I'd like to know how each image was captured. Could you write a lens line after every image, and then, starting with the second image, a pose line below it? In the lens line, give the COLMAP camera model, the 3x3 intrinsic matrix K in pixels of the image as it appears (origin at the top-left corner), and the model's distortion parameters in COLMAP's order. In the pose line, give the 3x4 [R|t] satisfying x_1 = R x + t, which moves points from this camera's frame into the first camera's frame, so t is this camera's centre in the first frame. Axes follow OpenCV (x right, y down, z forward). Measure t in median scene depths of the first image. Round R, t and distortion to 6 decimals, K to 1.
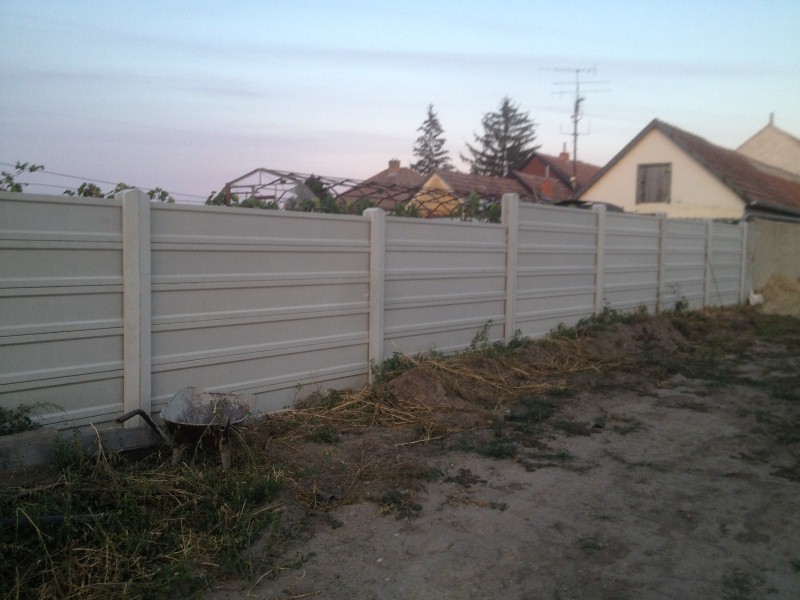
lens RADIAL K [[816.4, 0, 400.0], [0, 816.4, 300.0], [0, 0, 1]] dist [0.128524, -0.327695]
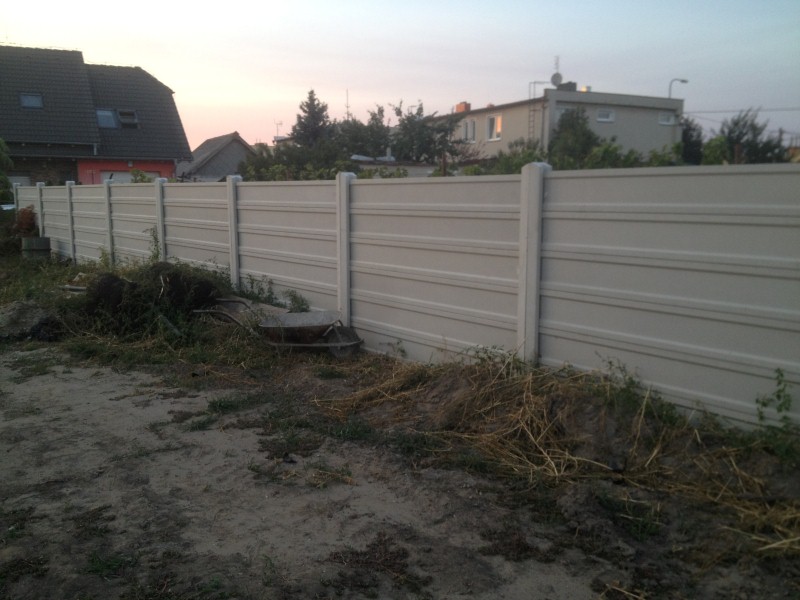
lens RADIAL K [[816.4, 0, 400.0], [0, 816.4, 300.0], [0, 0, 1]] dist [0.128524, -0.327695]
pose [[-0.322564, 0.104342, -0.940779, 1.128707], [-0.059558, 0.989699, 0.130189, -0.112805], [0.944672, 0.098026, -0.313027, 1.671276]]
